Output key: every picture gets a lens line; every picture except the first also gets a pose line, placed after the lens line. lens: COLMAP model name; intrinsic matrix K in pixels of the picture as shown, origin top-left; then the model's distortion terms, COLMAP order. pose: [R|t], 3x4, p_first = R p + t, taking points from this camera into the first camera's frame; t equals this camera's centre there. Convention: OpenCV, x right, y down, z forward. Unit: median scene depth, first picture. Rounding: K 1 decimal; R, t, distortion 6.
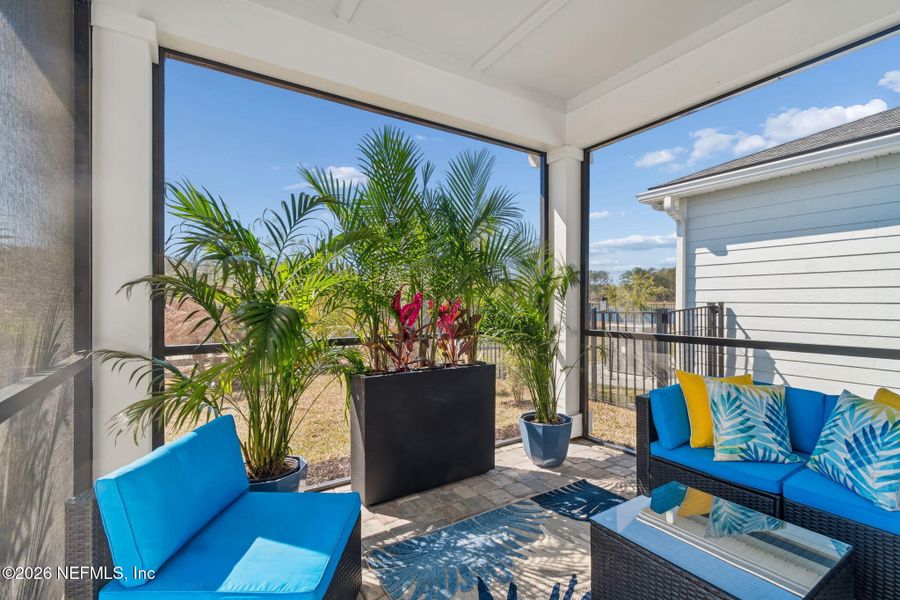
lens RADIAL K [[402.5, 0, 446.5], [0, 402.5, 300.0], [0, 0, 1]] dist [0.009703, -0.002595]
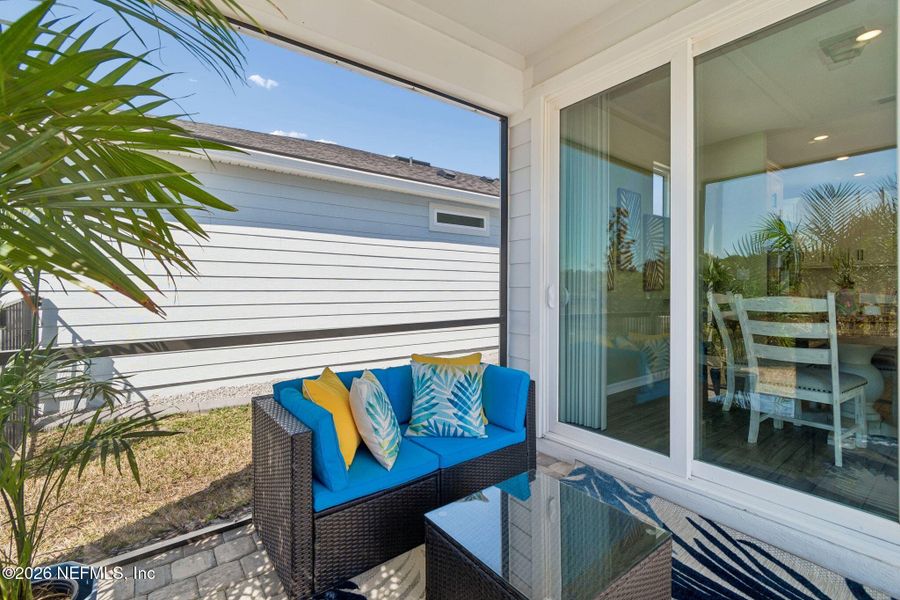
lens RADIAL K [[402.5, 0, 449.8], [0, 402.5, 287.6], [0, 0, 1]] dist [0.009703, -0.002595]
pose [[-0.071234, 0.006787, 0.997437, -0.242013], [-0.000210, 0.999977, -0.006819, 0.016171], [-0.997460, -0.000695, -0.071231, 1.091093]]
